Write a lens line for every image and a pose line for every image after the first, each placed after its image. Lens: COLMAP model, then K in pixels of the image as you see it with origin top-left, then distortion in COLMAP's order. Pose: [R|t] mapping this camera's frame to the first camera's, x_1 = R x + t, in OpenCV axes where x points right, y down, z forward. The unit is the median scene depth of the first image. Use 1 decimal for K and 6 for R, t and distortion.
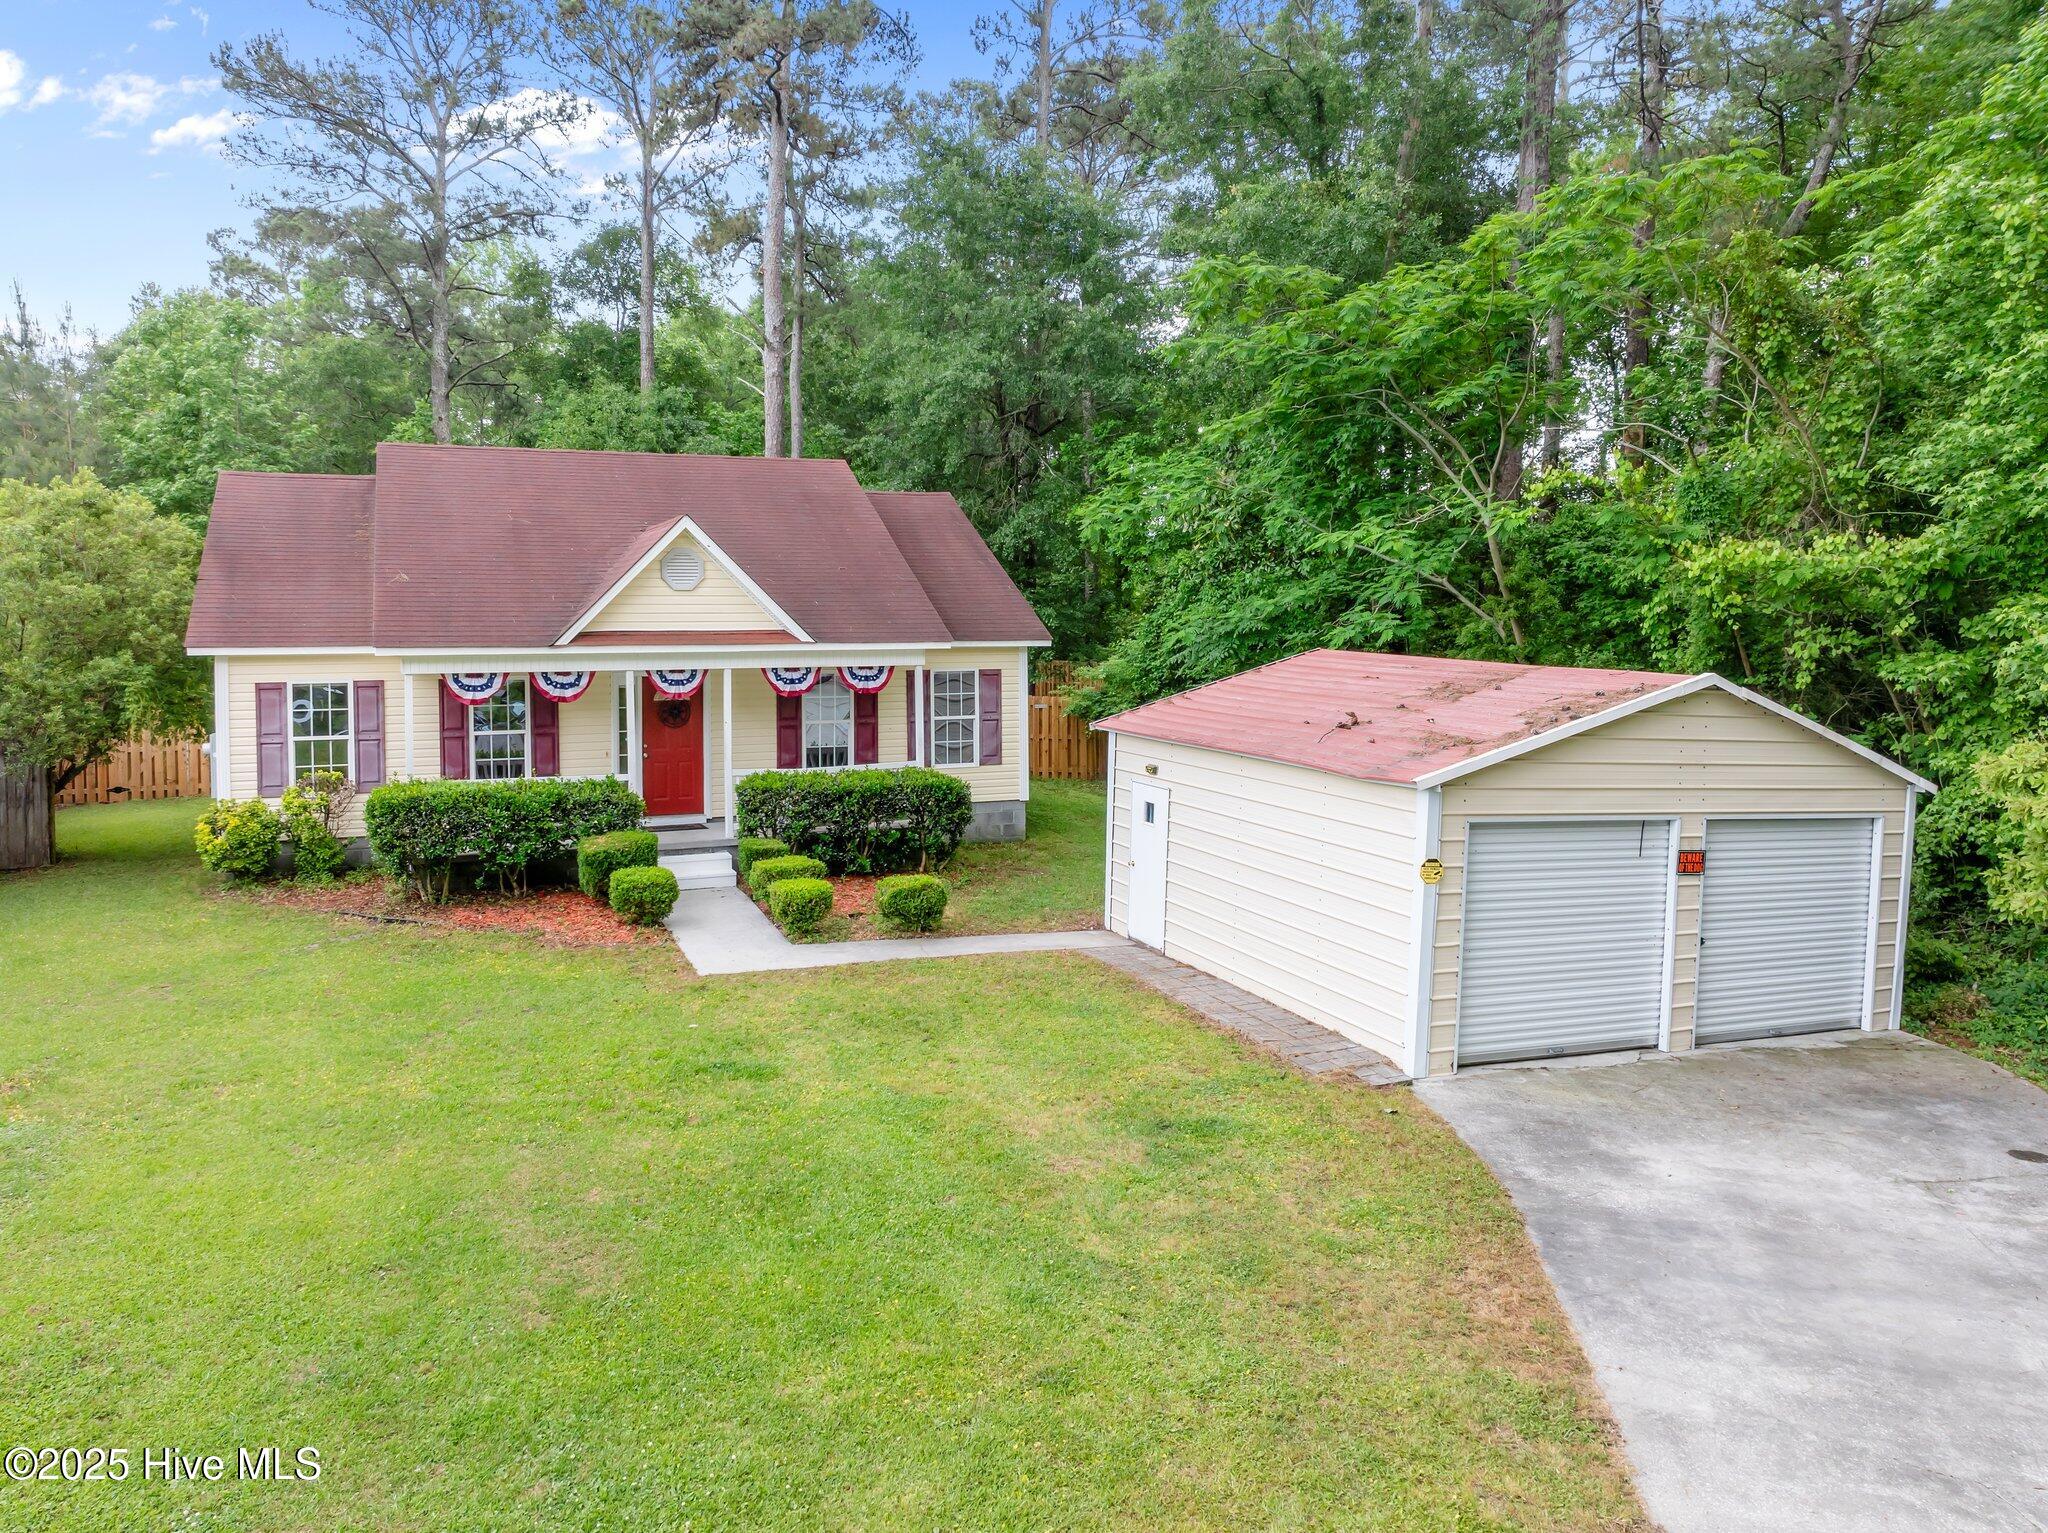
lens RADIAL K [[1413.8, 0, 1024.2], [0, 1413.8, 775.3], [0, 0, 1]] dist [-0.040252, 0.006604]
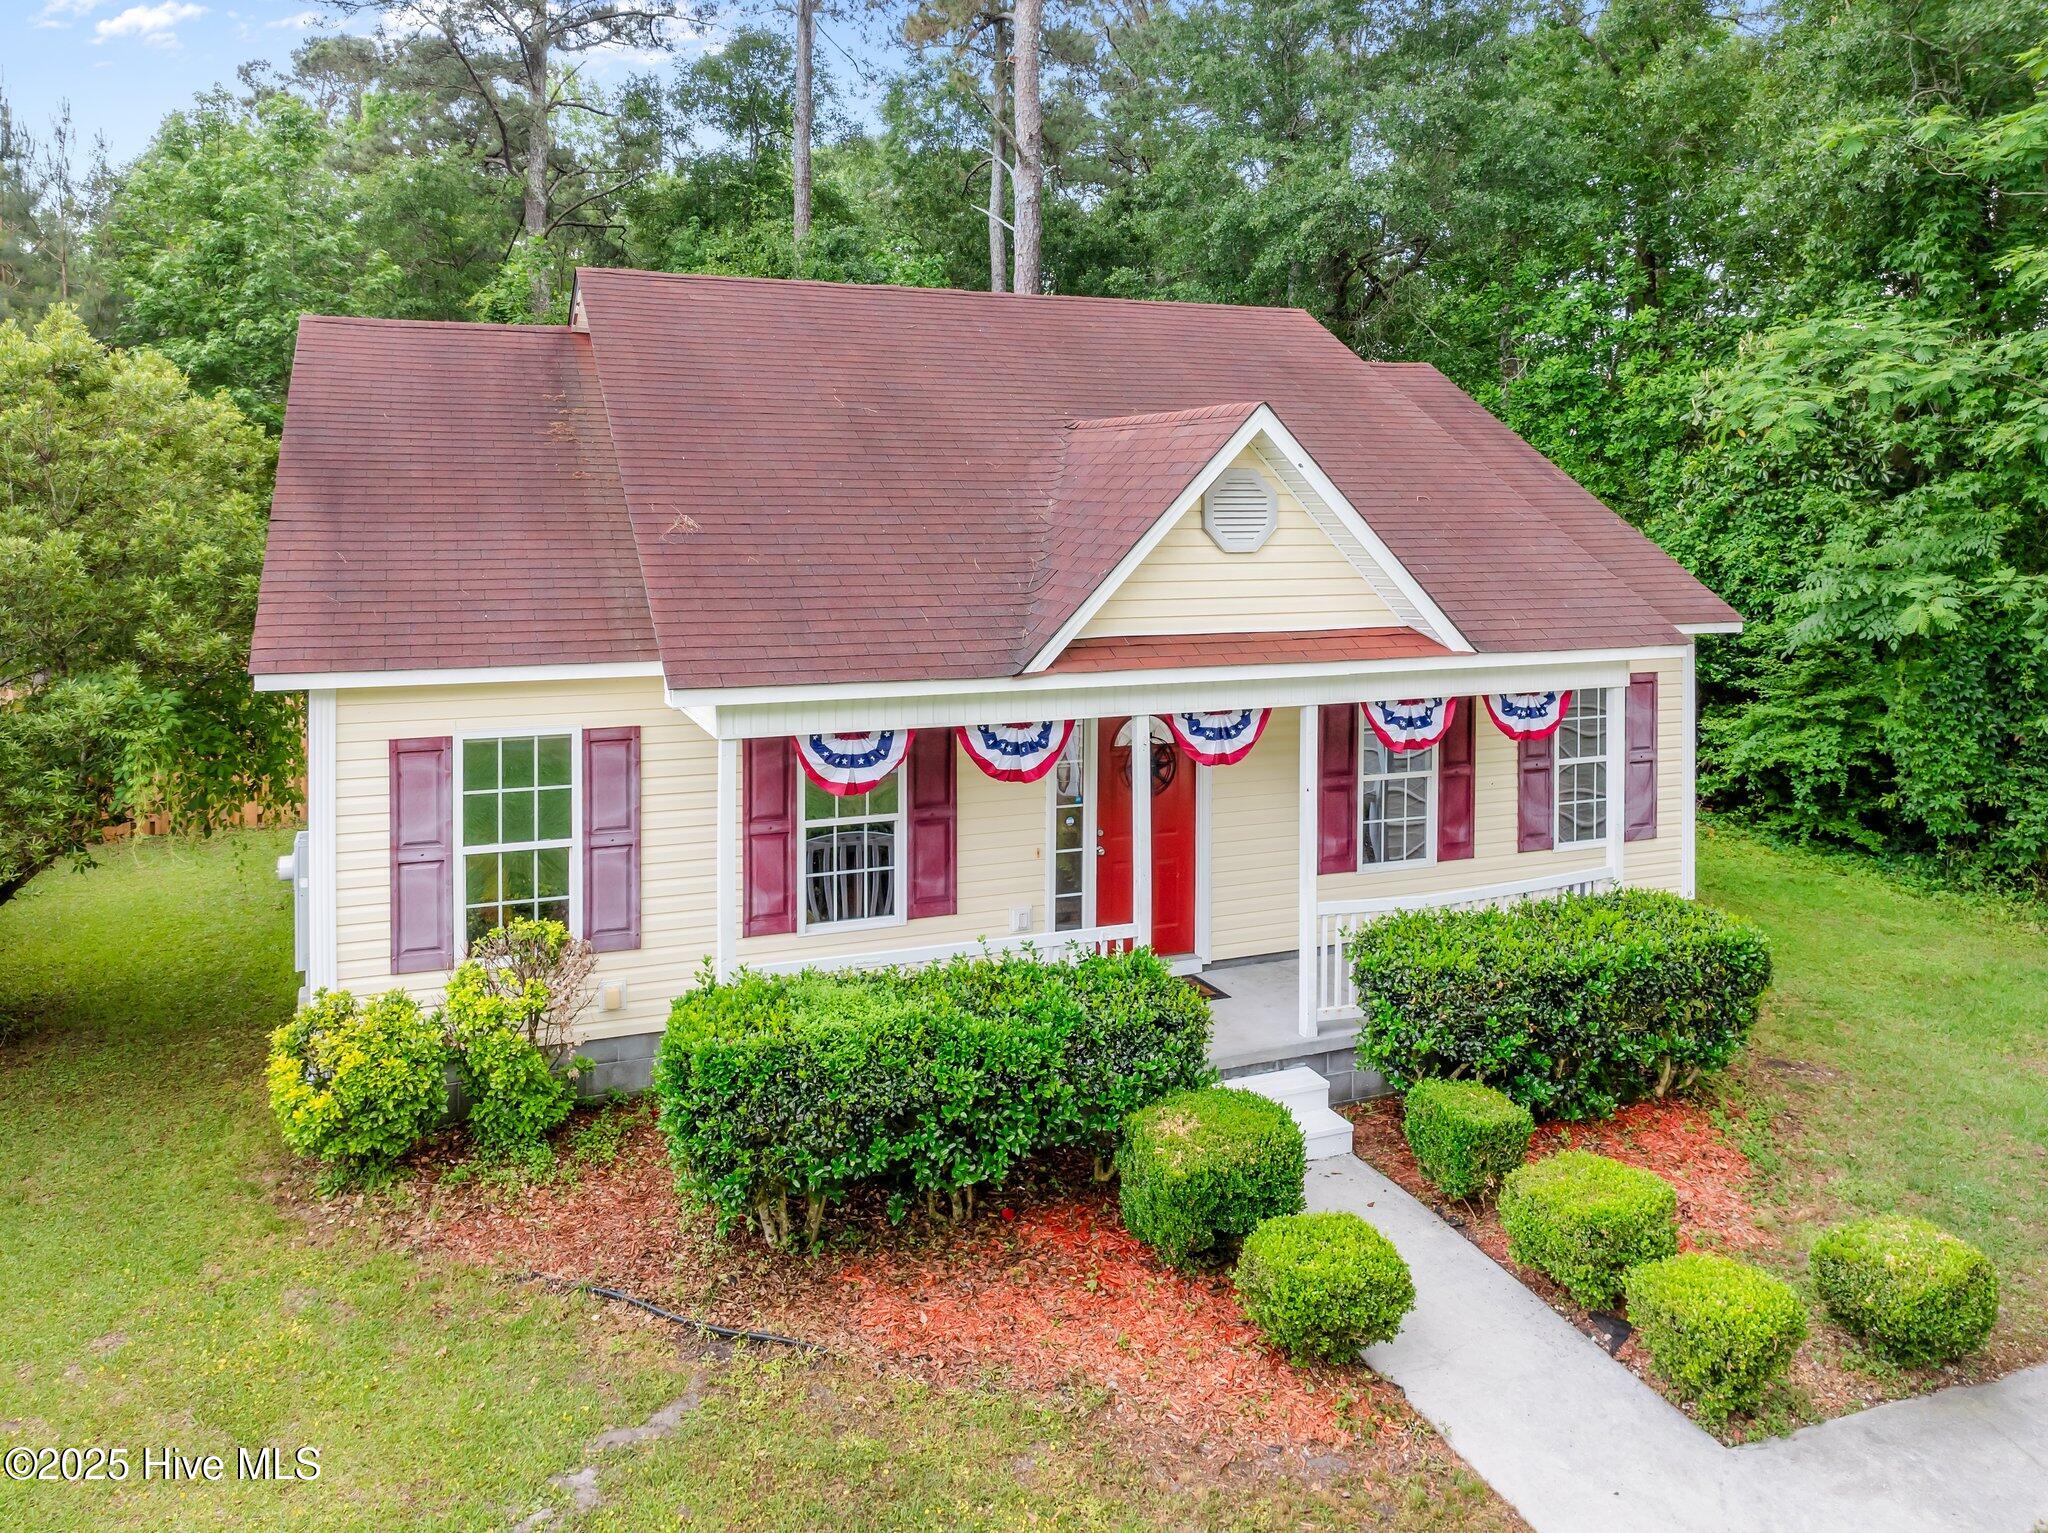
lens RADIAL K [[1444.3, 0, 1019.9], [0, 1444.3, 617.2], [0, 0, 1]] dist [-0.022831, -0.011235]
pose [[0.999783, 0.007406, -0.019446, -0.304216], [-0.007883, 0.999667, -0.024575, -0.093210], [0.019257, 0.024723, 0.999509, 0.475144]]
